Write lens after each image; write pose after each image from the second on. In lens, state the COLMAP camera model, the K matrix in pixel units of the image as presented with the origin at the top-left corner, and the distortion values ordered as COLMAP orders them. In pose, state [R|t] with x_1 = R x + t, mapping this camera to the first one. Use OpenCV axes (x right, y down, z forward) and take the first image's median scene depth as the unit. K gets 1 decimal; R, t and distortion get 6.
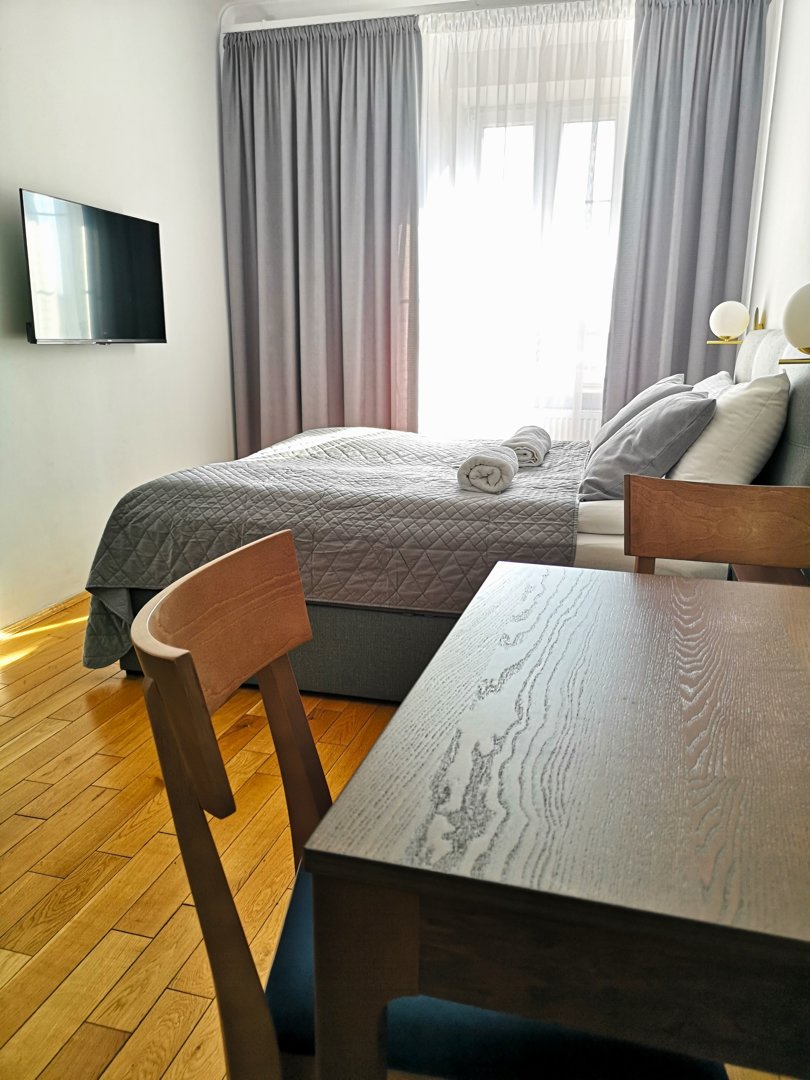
lens RADIAL K [[838.2, 0, 405.0], [0, 838.2, 540.0], [0, 0, 1]] dist [0.027969, 0.000572]
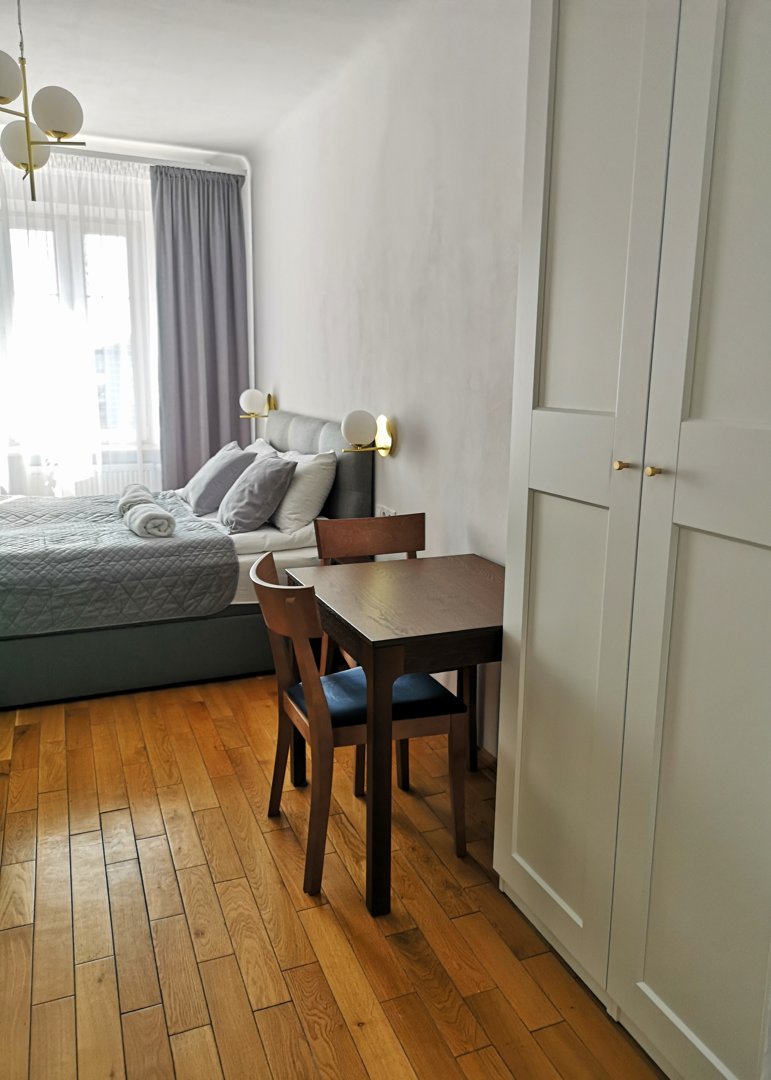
lens RADIAL K [[831.3, 0, 417.8], [0, 831.3, 543.2], [0, 0, 1]] dist [0.041406, -0.043080]
pose [[0.769646, -0.126483, 0.625818, -0.469201], [0.137941, 0.989973, 0.030439, -0.028166], [-0.623392, 0.062898, 0.779375, -0.415700]]
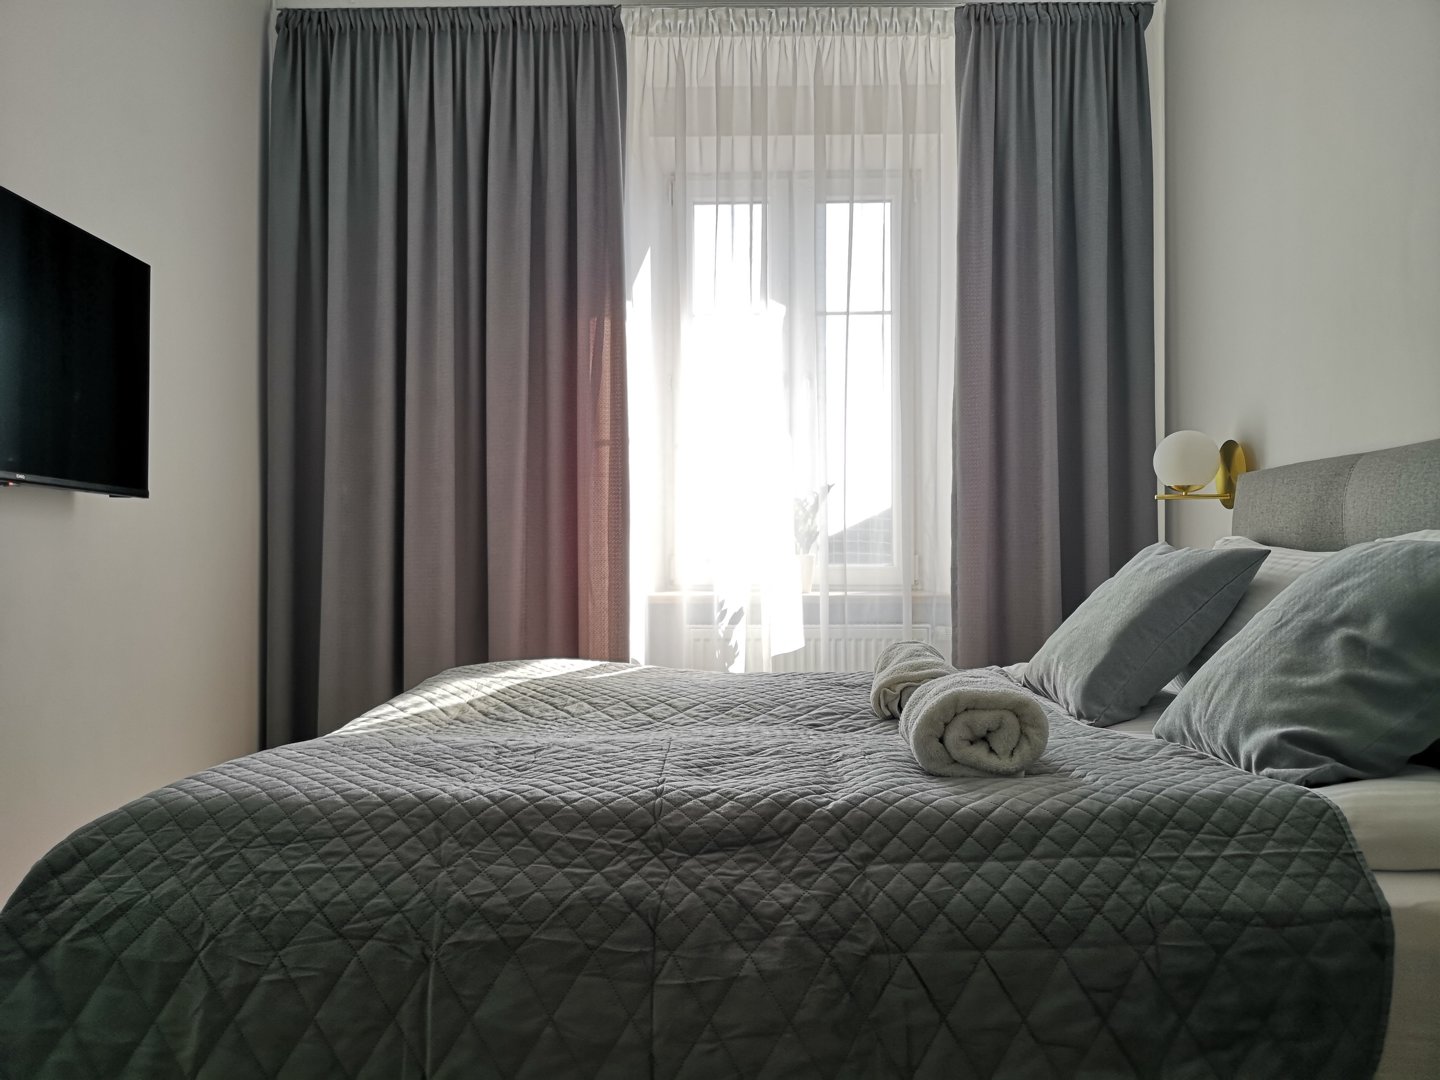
lens RADIAL K [[1117.6, 0, 722.3], [0, 1117.6, 526.4], [0, 0, 1]] dist [0.052250, -0.030221]
pose [[0.968279, -0.002338, 0.249861, -0.189334], [0.069460, 0.963063, -0.260163, -0.042333], [-0.240024, 0.269266, 0.932676, 0.483226]]
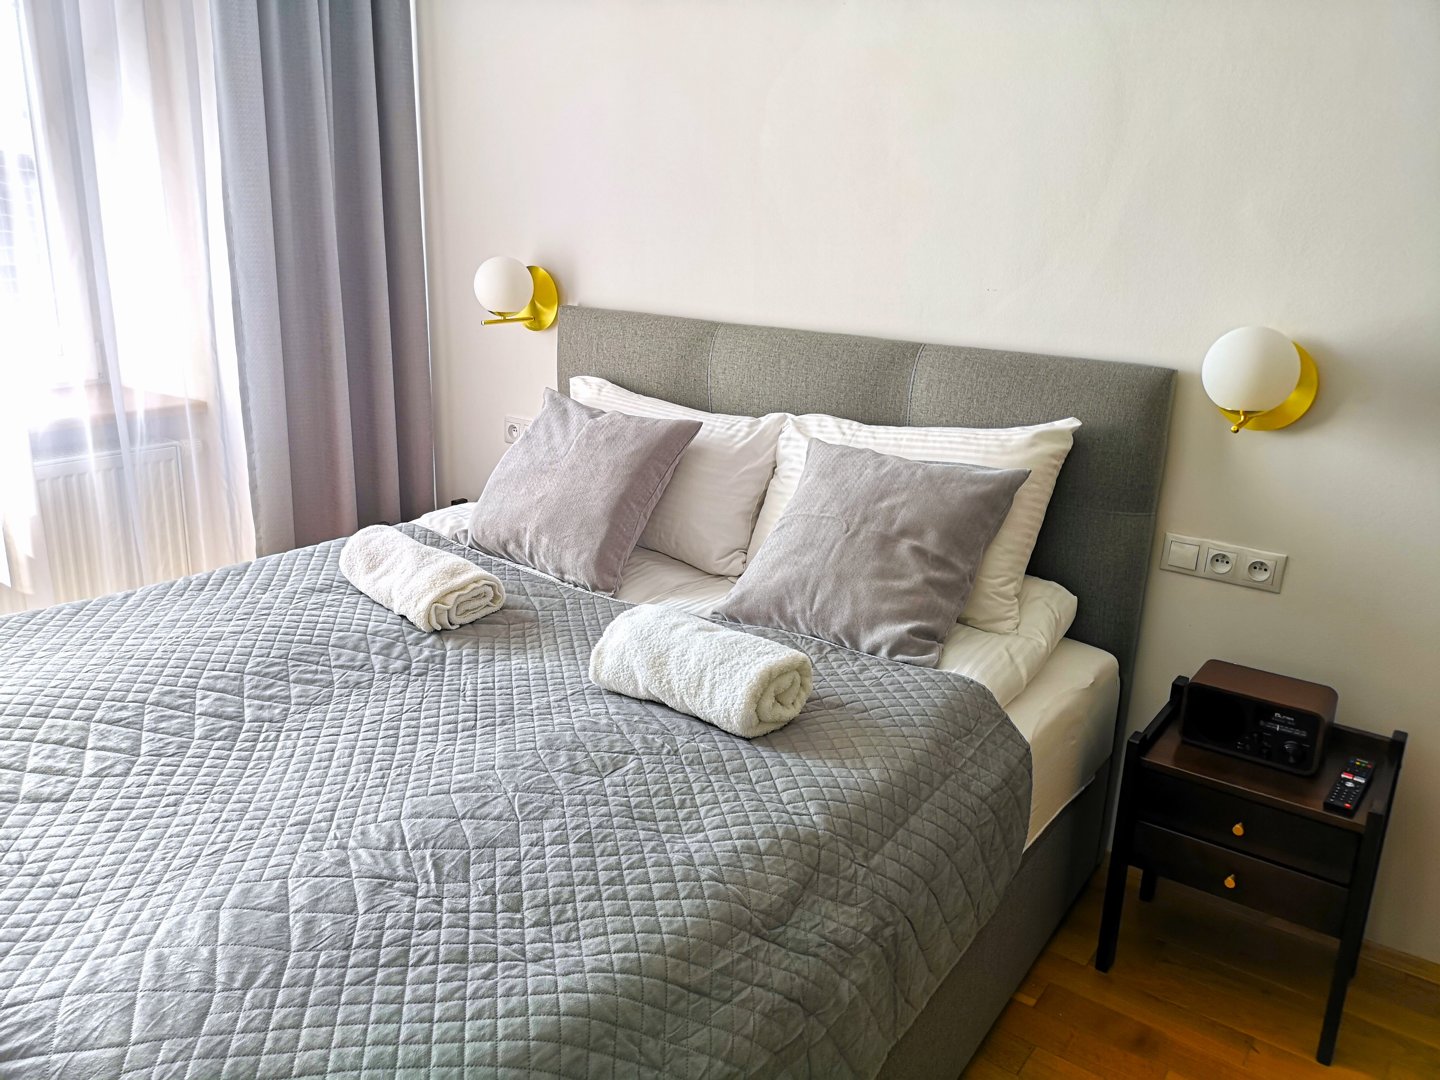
lens RADIAL K [[1100.7, 0, 720.0], [0, 1100.7, 540.0], [0, 0, 1]] dist [0.050078, -0.077962]
pose [[0.336610, -0.261844, 0.904506, -0.498990], [0.187009, 0.960016, 0.208318, -0.305415], [-0.922888, 0.099029, 0.372118, 0.779435]]
